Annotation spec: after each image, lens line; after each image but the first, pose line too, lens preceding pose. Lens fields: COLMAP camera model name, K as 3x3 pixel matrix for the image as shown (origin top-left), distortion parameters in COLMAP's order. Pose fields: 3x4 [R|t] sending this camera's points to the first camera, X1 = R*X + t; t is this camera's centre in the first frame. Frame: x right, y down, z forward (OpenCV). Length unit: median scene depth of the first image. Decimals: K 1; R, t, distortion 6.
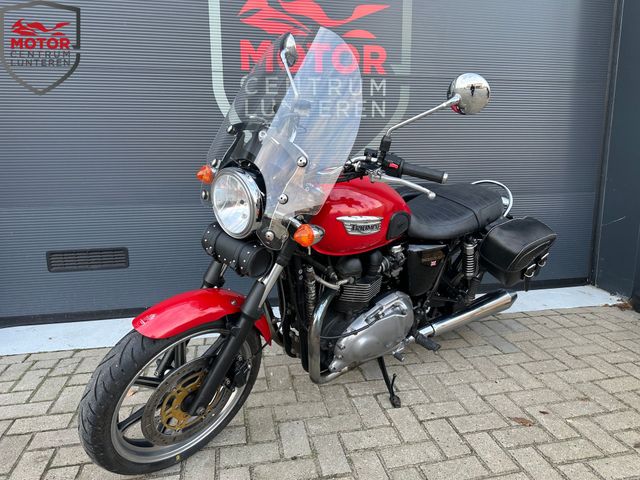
lens RADIAL K [[445.7, 0, 321.2], [0, 445.7, 236.1], [0, 0, 1]] dist [0.014987, -0.021737]
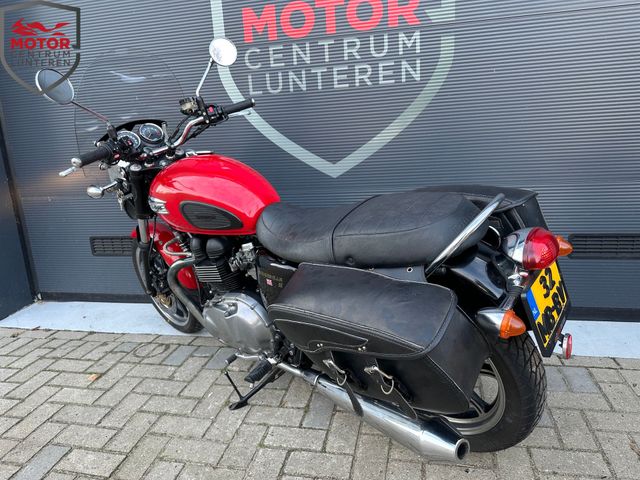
lens RADIAL K [[445.7, 0, 321.2], [0, 445.7, 236.1], [0, 0, 1]] dist [0.014987, -0.021737]
pose [[0.910568, 0.046944, -0.410686, 0.513631], [-0.020972, 0.997497, 0.067521, -0.079518], [0.412828, -0.052869, 0.909273, 0.352652]]
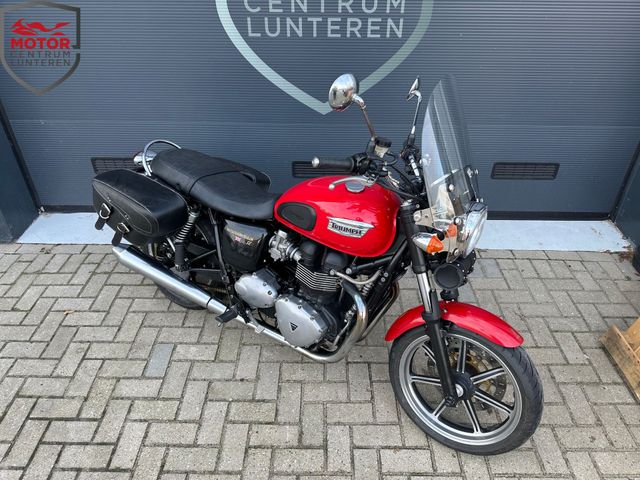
lens RADIAL K [[445.7, 0, 321.2], [0, 445.7, 236.1], [0, 0, 1]] dist [0.014987, -0.021737]
pose [[0.976041, 0.130119, -0.174393, 0.316823], [-0.048243, 0.910954, 0.409676, -0.428086], [0.212171, -0.391447, 0.895406, -0.016856]]
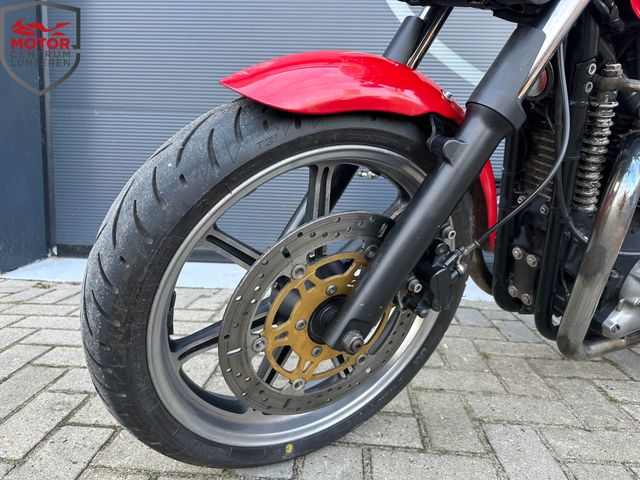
lens RADIAL K [[453.2, 0, 320.0], [0, 453.2, 240.0], [0, 0, 1]] dist [0.002559, -0.003612]
pose [[0.963893, 0.073936, -0.255820, -0.151066], [-0.084596, 0.995936, -0.030905, 0.237960], [0.252496, 0.051430, 0.966230, 0.438564]]
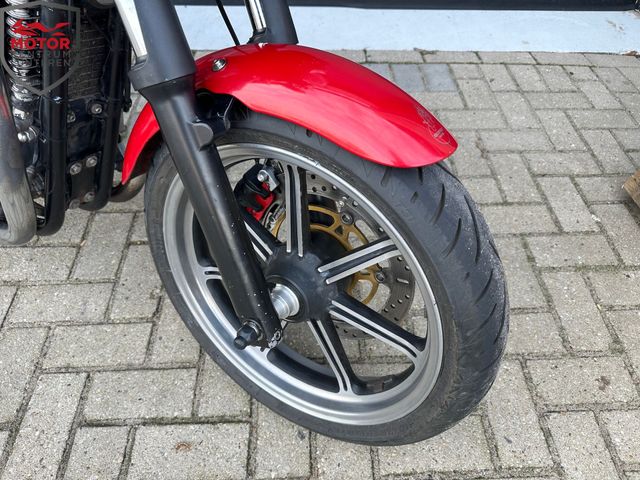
lens RADIAL K [[467.4, 0, 317.9], [0, 467.4, 221.9], [0, 0, 1]] dist [-0.009168, -0.006282]
pose [[0.985591, 0.140046, -0.094855, 0.533935], [-0.056252, 0.800253, 0.597018, -0.019323], [0.159518, -0.583080, 0.796600, 0.523305]]
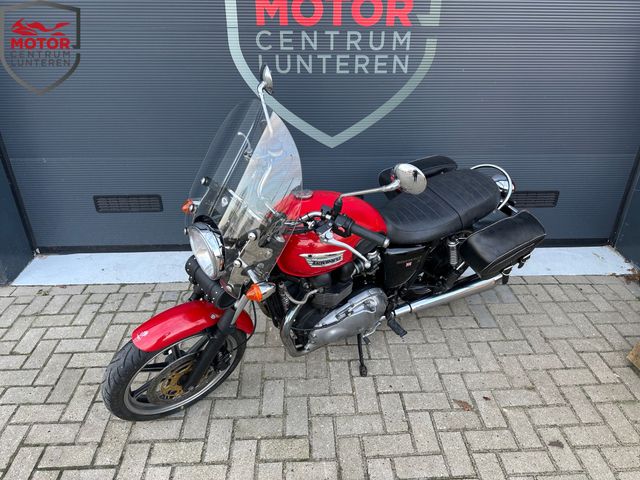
lens RADIAL K [[445.7, 0, 321.2], [0, 445.7, 236.1], [0, 0, 1]] dist [0.014987, -0.021737]
pose [[0.987638, 0.083034, -0.132954, 0.191725], [-0.039755, 0.953128, 0.299945, -0.347589], [0.151628, -0.290952, 0.944646, -0.048904]]
